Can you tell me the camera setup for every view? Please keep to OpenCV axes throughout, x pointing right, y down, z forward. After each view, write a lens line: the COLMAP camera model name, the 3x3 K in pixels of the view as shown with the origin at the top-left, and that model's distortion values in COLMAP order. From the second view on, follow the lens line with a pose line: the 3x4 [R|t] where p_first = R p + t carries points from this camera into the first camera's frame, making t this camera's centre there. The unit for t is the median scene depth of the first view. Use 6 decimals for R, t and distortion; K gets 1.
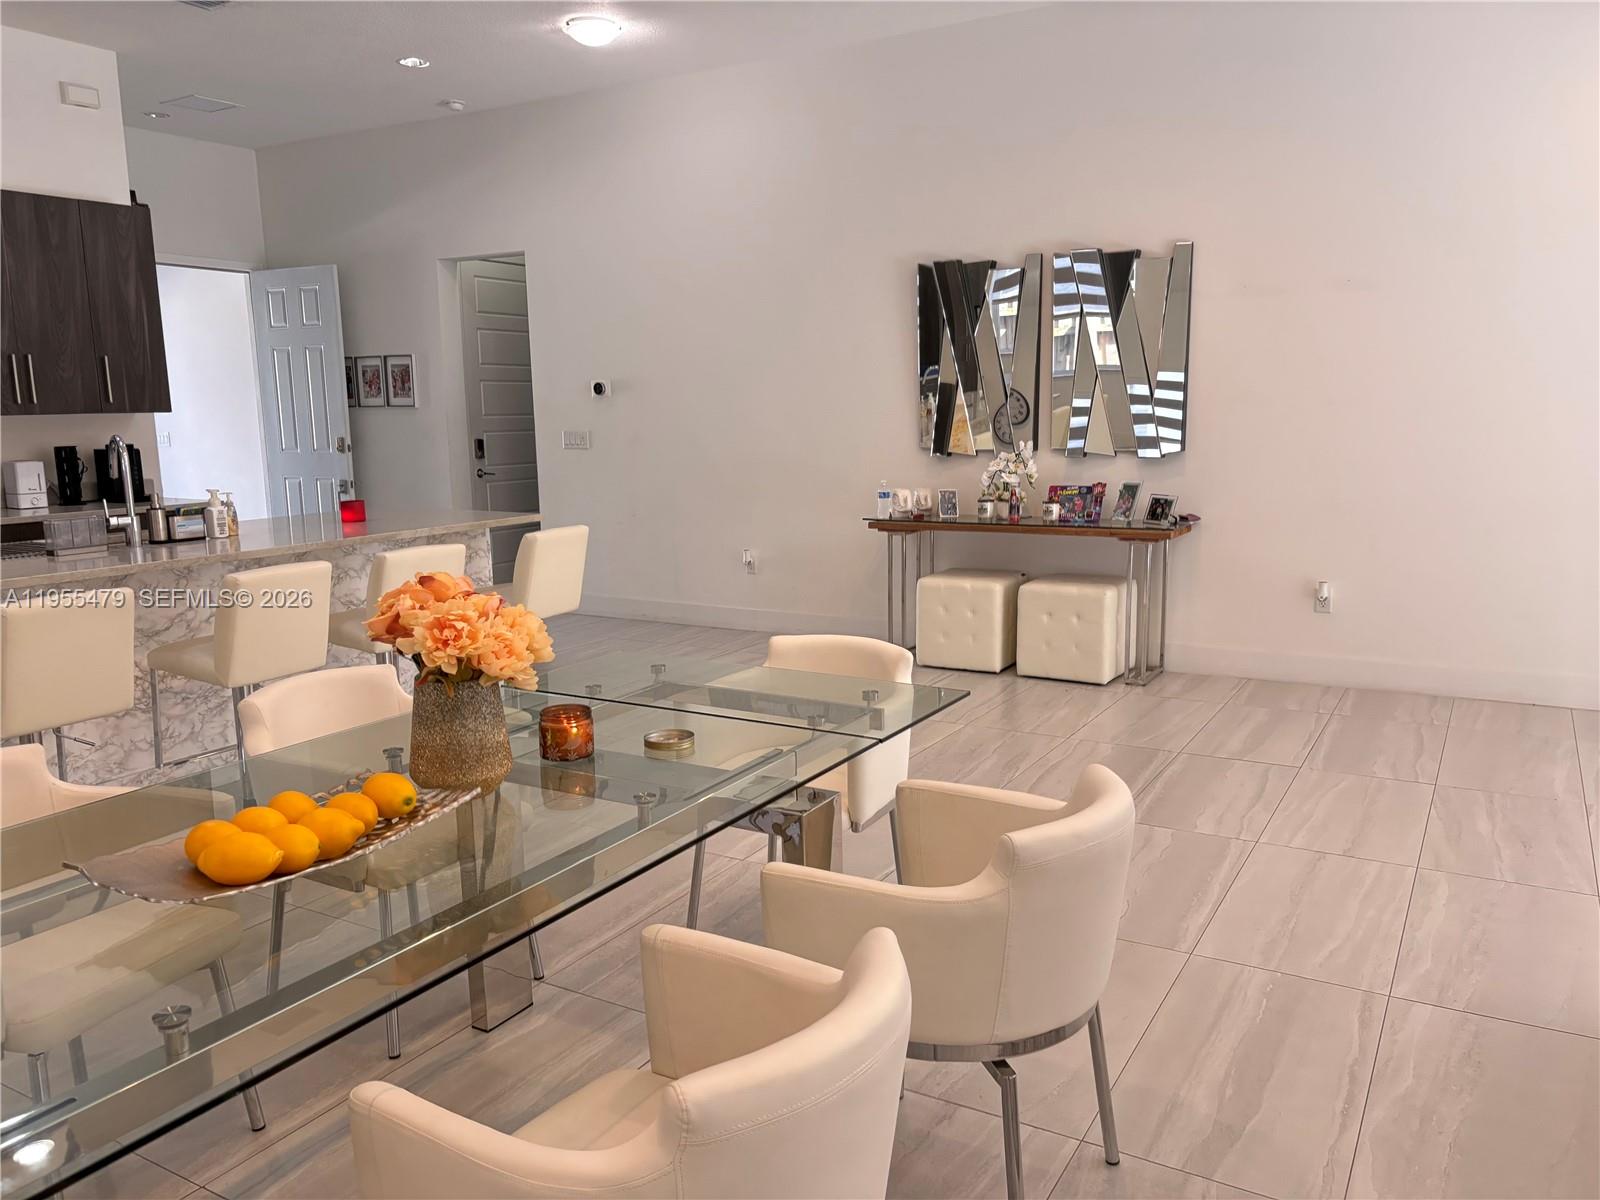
lens RADIAL K [[1207.9, 0, 809.6], [0, 1207.9, 611.5], [0, 0, 1]] dist [0.061162, -0.065984]
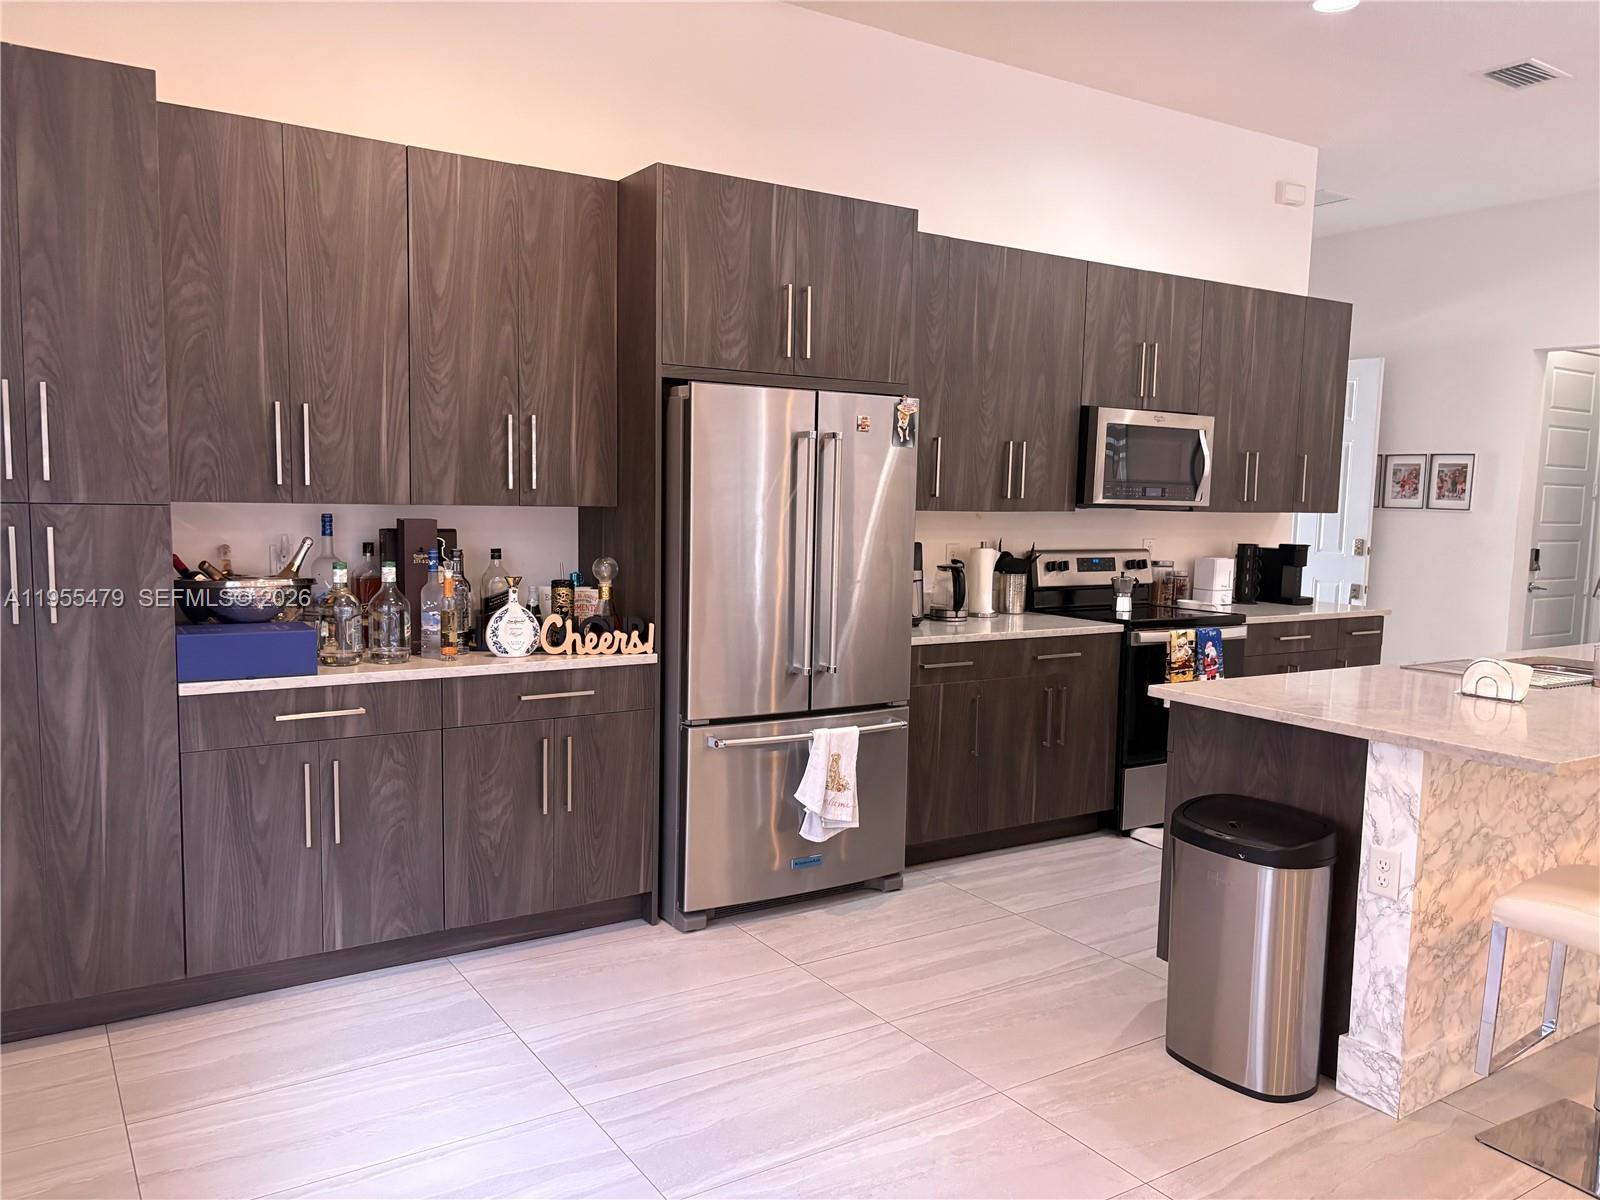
lens RADIAL K [[1207.9, 0, 803.0], [0, 1207.9, 608.0], [0, 0, 1]] dist [0.061162, -0.065984]
pose [[0.898027, 0.074966, -0.433507, -0.366093], [-0.108077, 0.992771, -0.052206, 0.004303], [0.426459, 0.093735, 0.899637, -0.019836]]
